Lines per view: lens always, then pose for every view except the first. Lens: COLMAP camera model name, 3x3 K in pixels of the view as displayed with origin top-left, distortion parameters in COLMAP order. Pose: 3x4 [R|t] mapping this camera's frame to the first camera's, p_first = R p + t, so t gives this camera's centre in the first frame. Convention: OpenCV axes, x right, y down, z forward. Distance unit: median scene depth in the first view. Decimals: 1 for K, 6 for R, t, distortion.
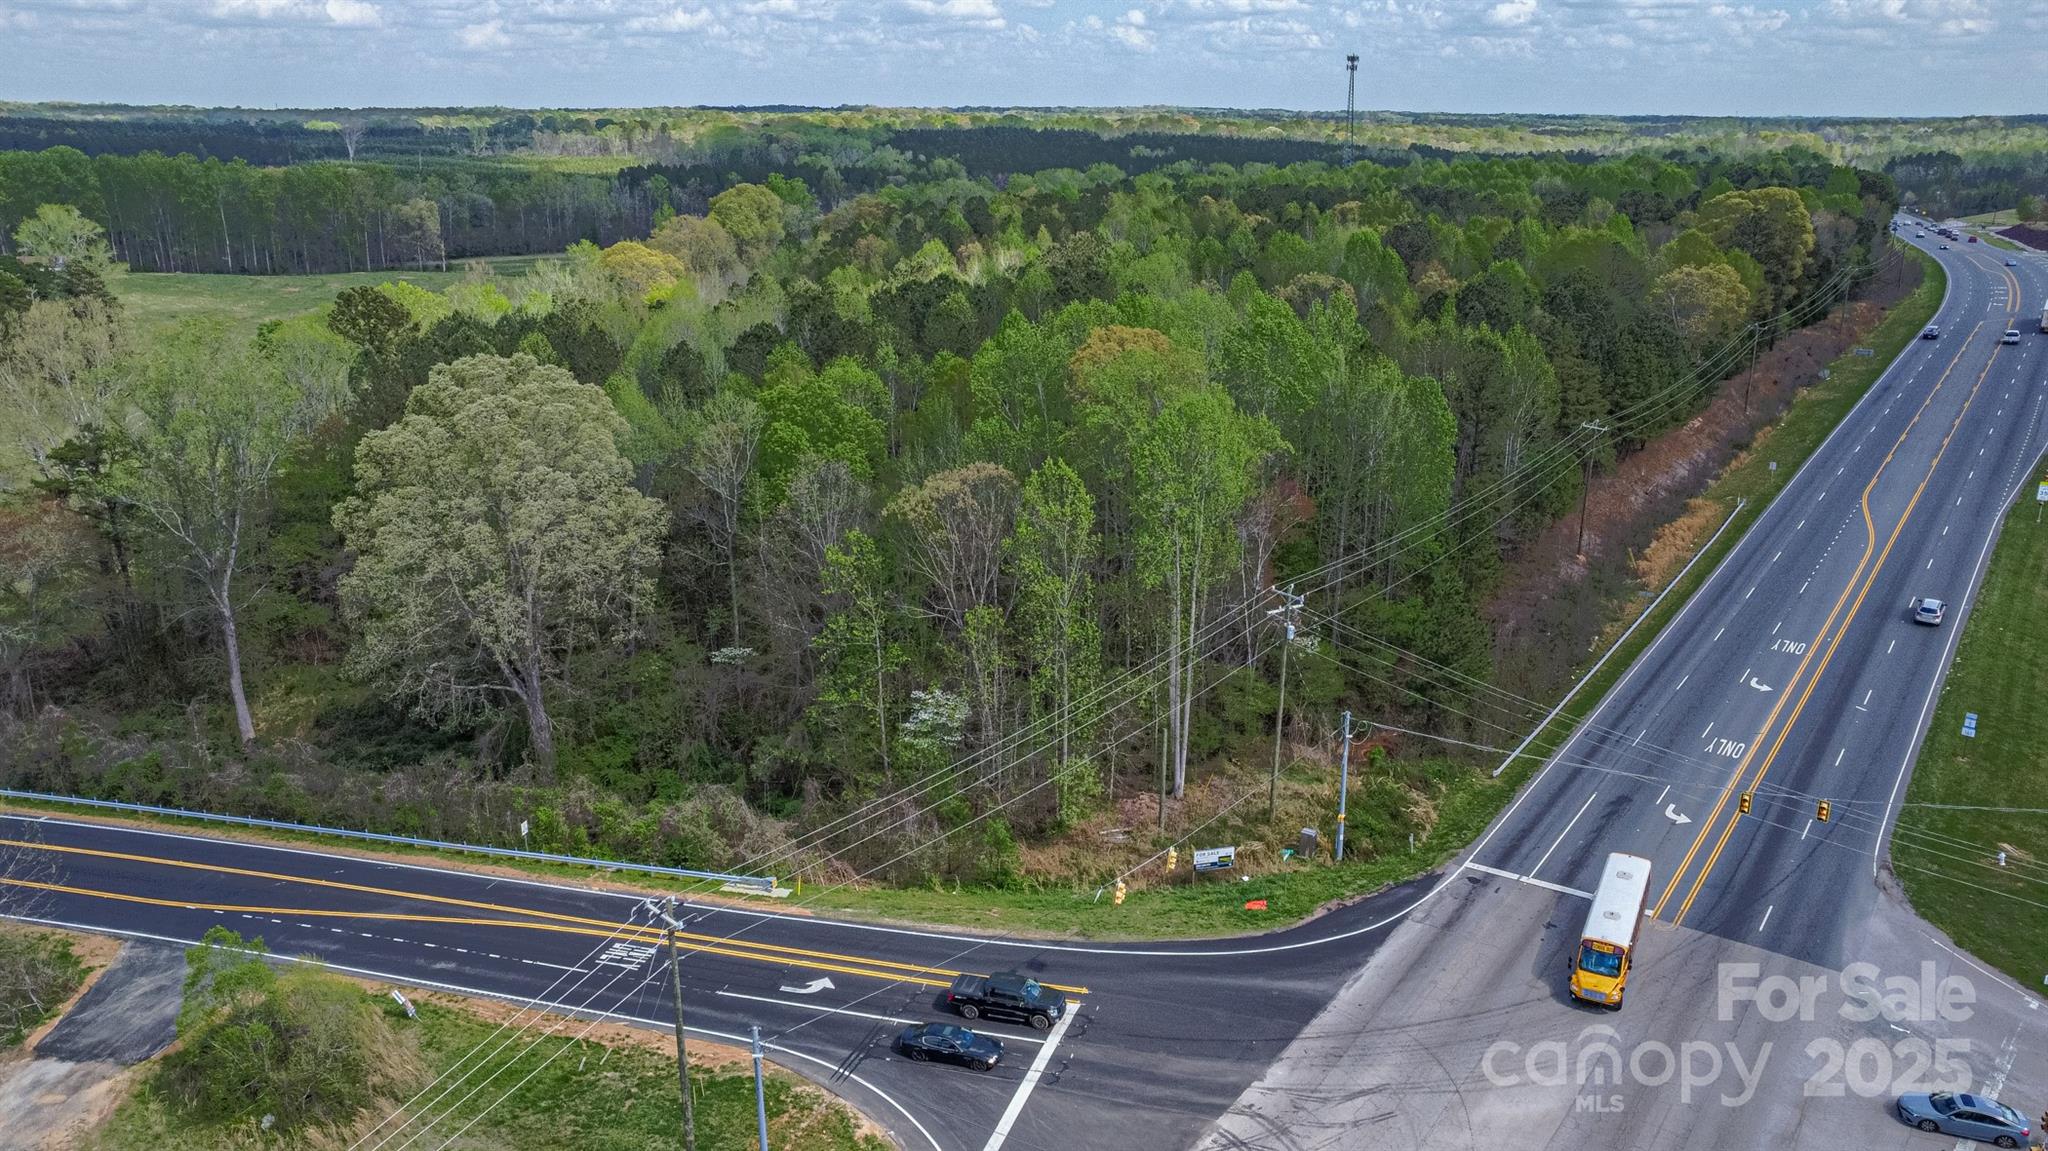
lens RADIAL K [[1503.5, 0, 1024.0], [0, 1503.5, 575.5], [0, 0, 1]] dist [-0.135176, 0.192892]
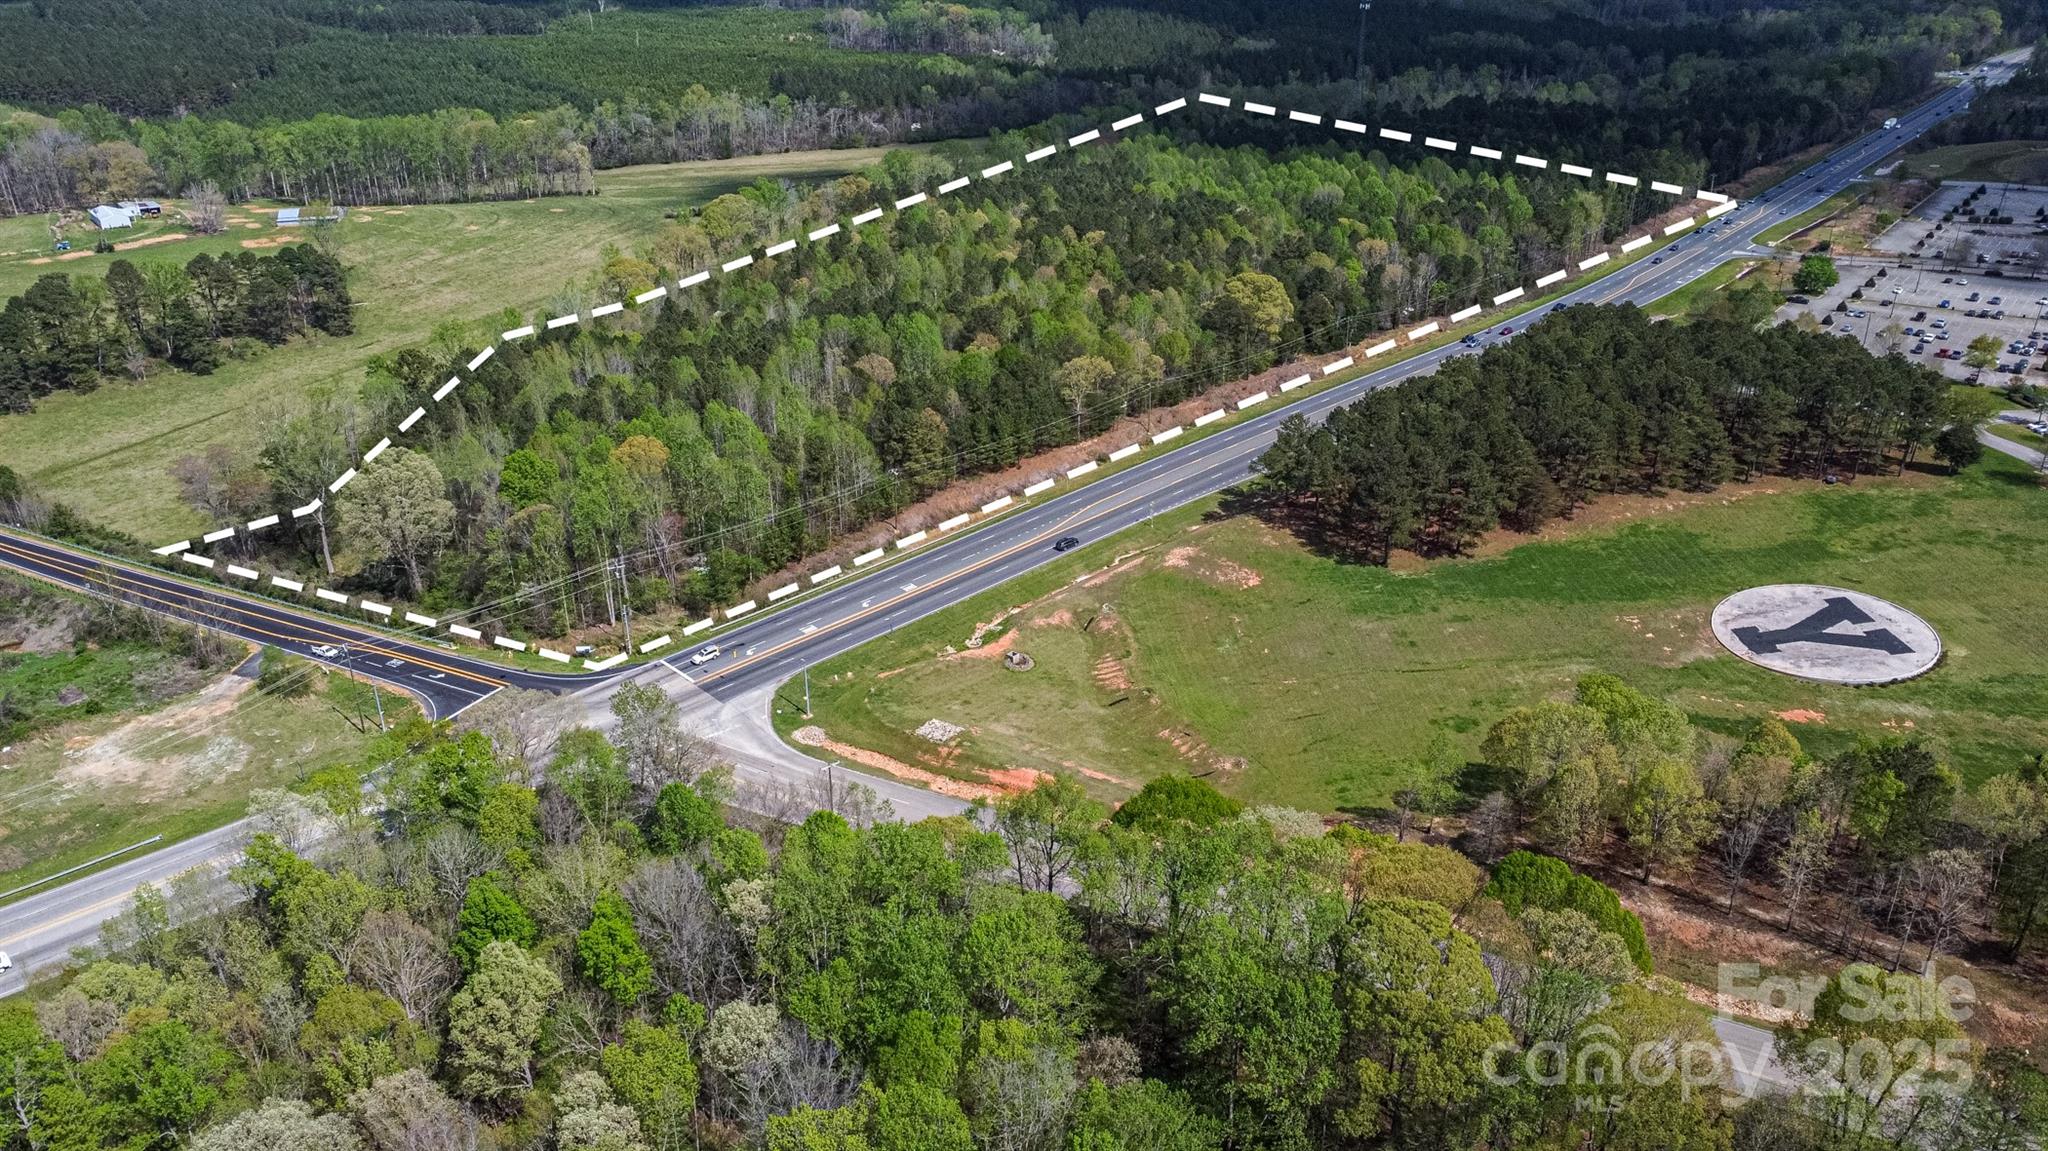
lens RADIAL K [[1488.2, 0, 1031.7], [0, 1488.2, 588.5], [0, 0, 1]] dist [-0.119200, 0.170139]
pose [[0.981551, 0.082113, -0.172668, 1.427008], [-0.055069, 0.986227, 0.155960, -0.418917], [0.183096, -0.143575, 0.972554, -1.601387]]
